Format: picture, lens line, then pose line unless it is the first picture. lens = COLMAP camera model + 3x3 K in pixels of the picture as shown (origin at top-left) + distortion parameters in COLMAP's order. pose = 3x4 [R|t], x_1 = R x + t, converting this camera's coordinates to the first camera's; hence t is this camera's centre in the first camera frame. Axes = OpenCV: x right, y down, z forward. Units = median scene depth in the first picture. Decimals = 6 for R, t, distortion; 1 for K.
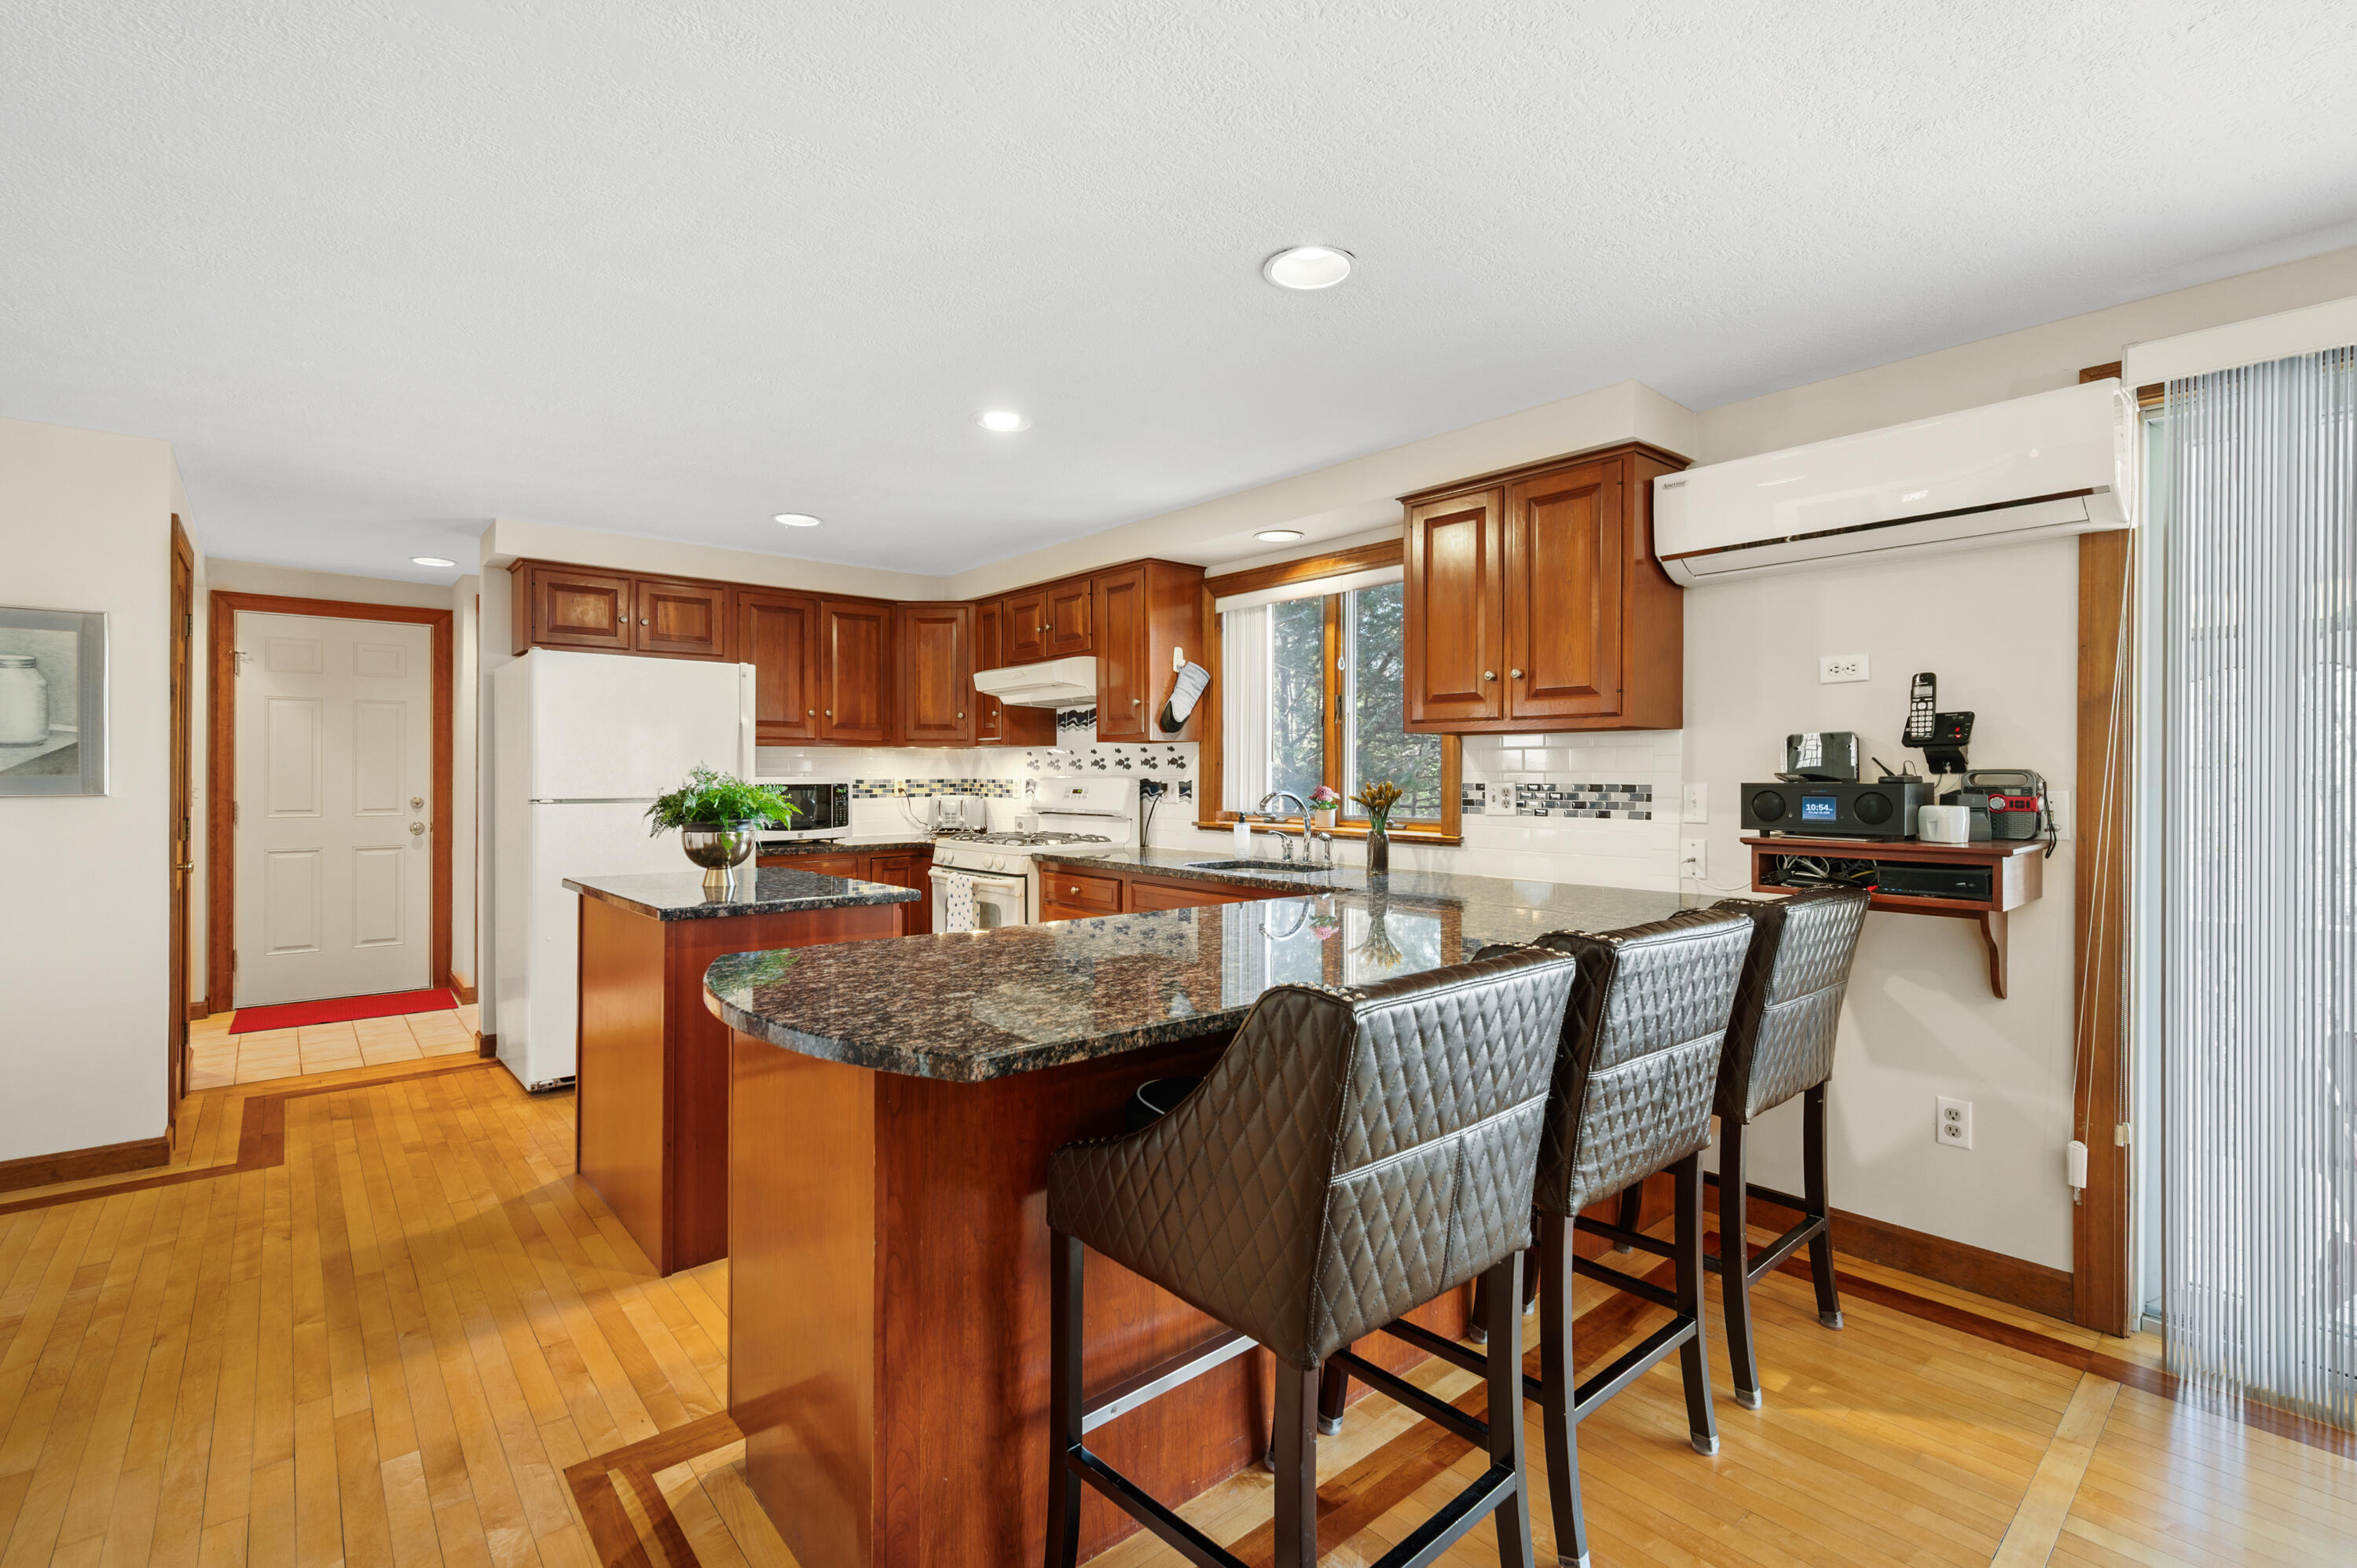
lens RADIAL K [[1048.1, 0, 1188.1], [0, 1048.1, 779.7], [0, 0, 1]] dist [-0.000907, 0.000079]
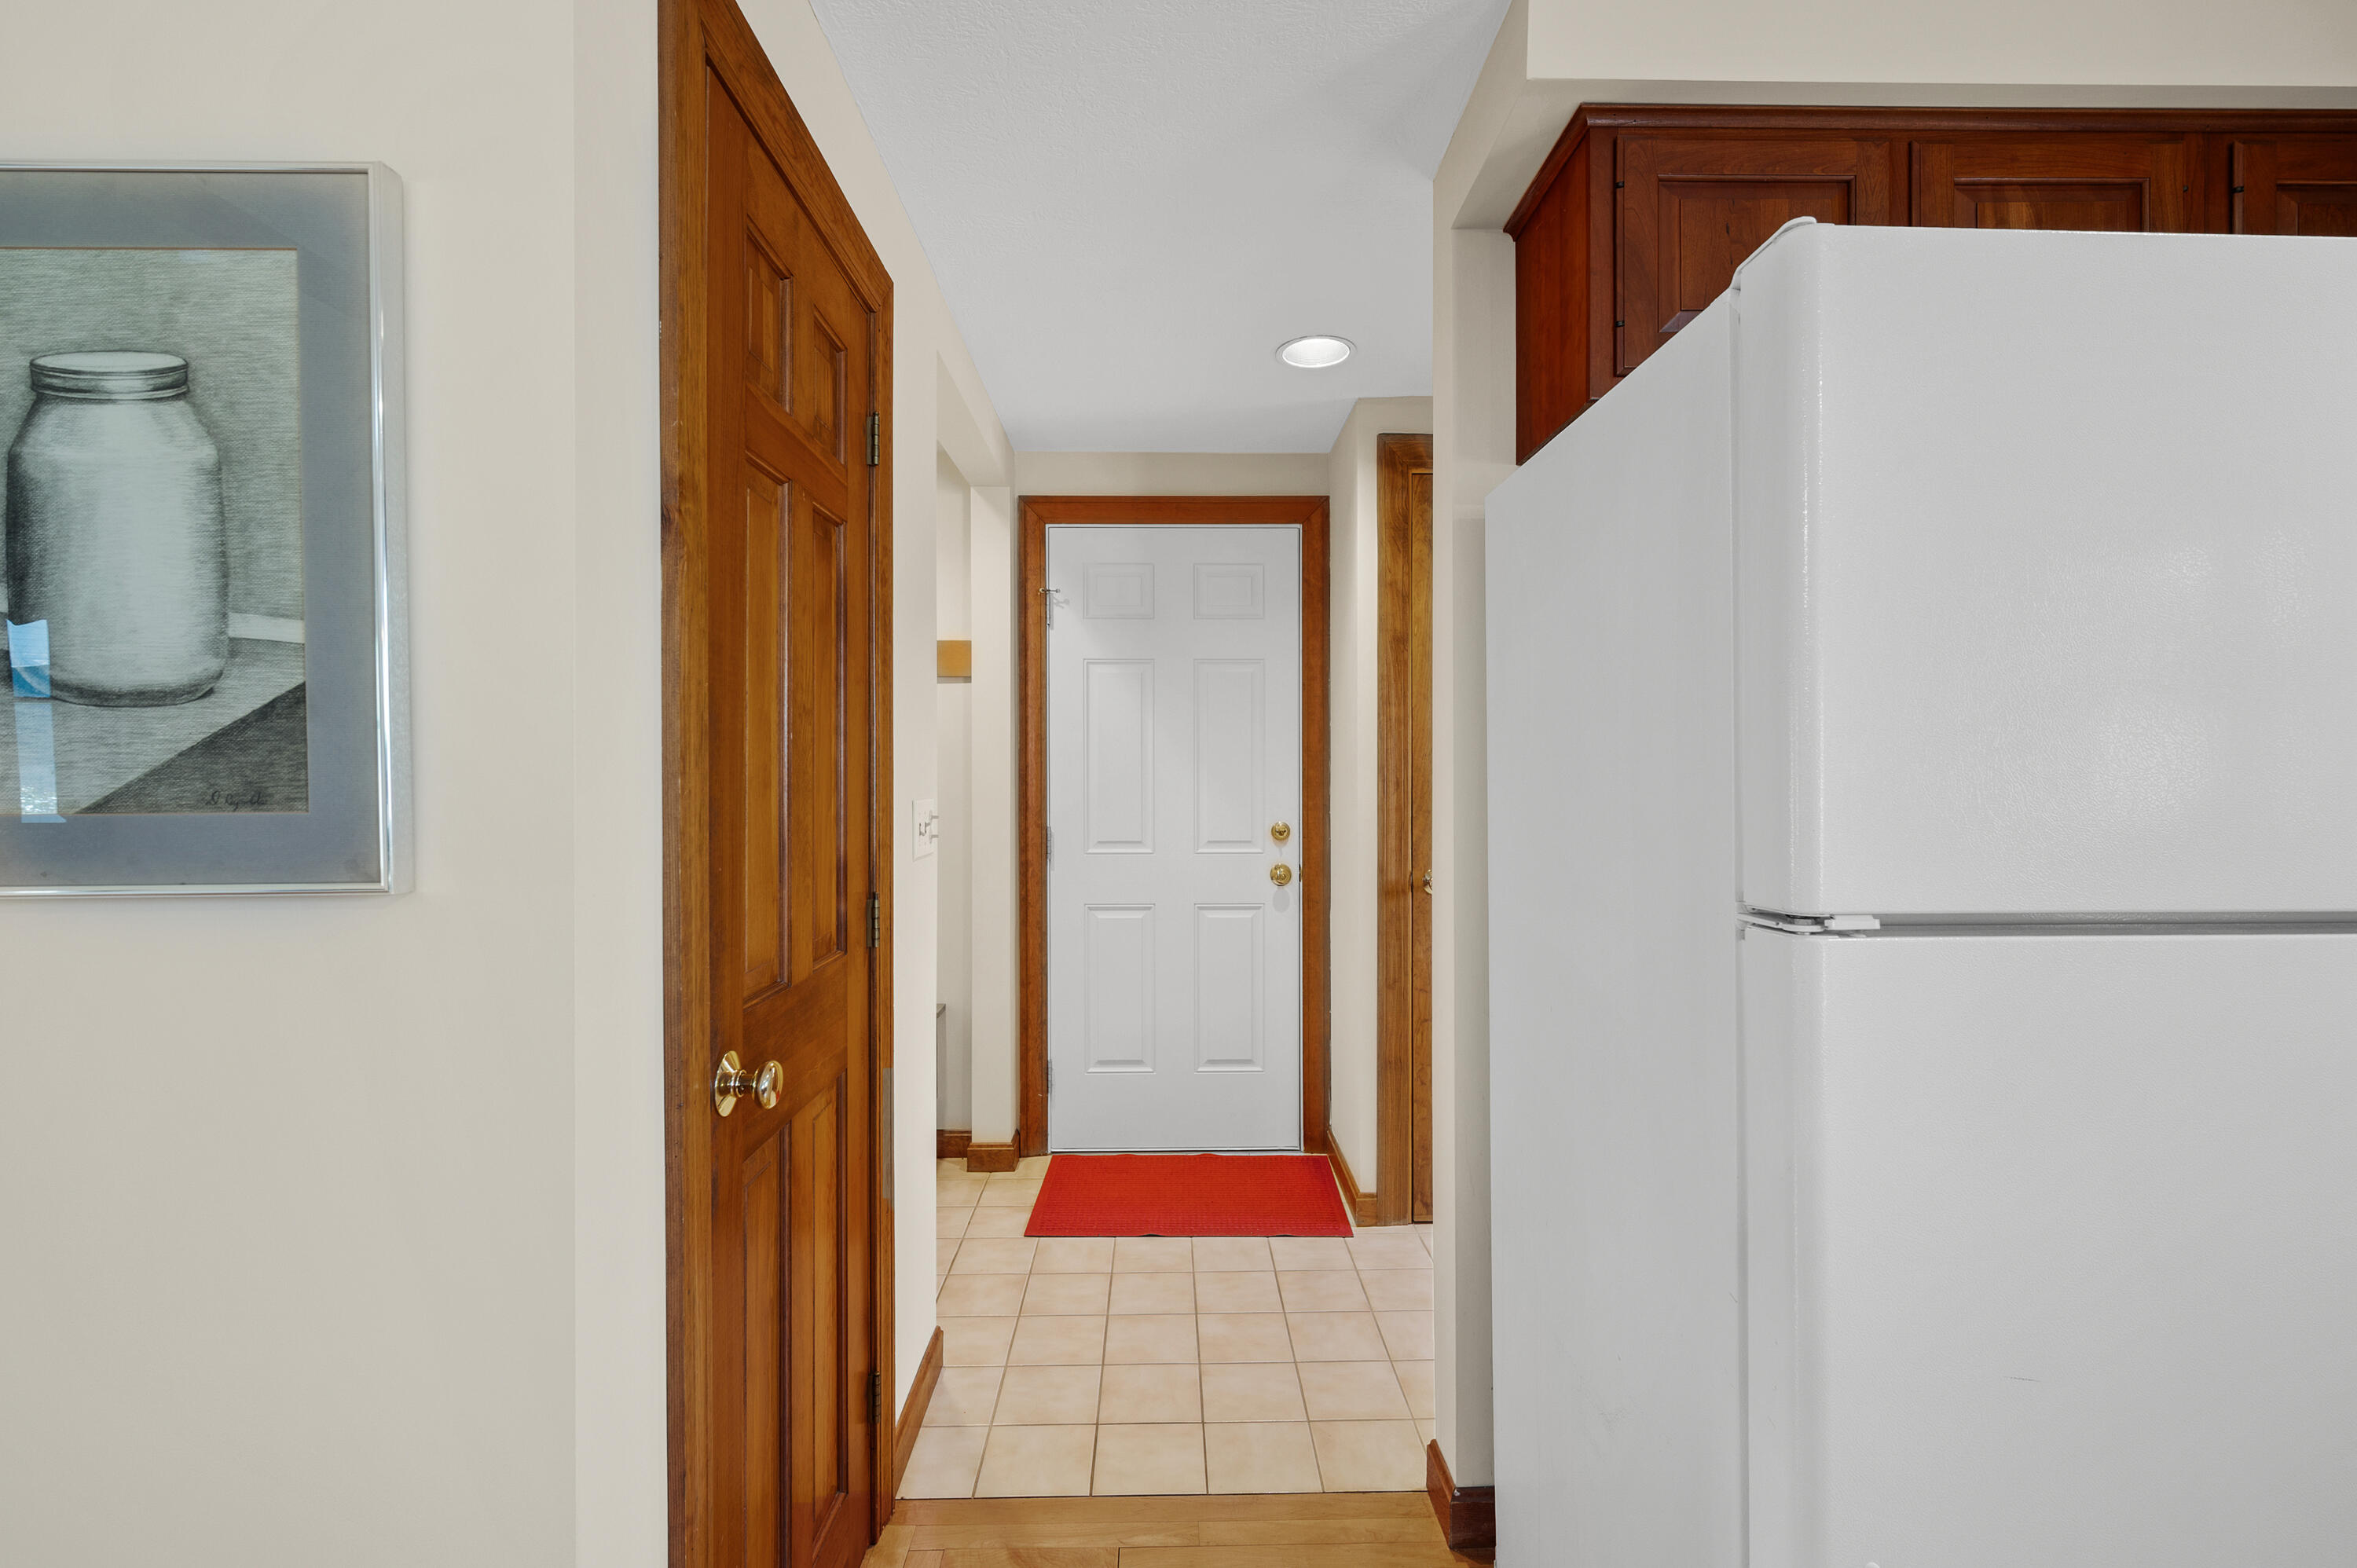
lens RADIAL K [[1048.1, 0, 1181.0], [0, 1048.1, 781.2], [0, 0, 1]] dist [-0.000907, 0.000079]
pose [[0.764156, -0.001834, -0.645029, -0.441194], [0.002584, 0.999997, 0.000217, -0.006697], [0.645026, -0.001832, 0.764158, 0.569417]]
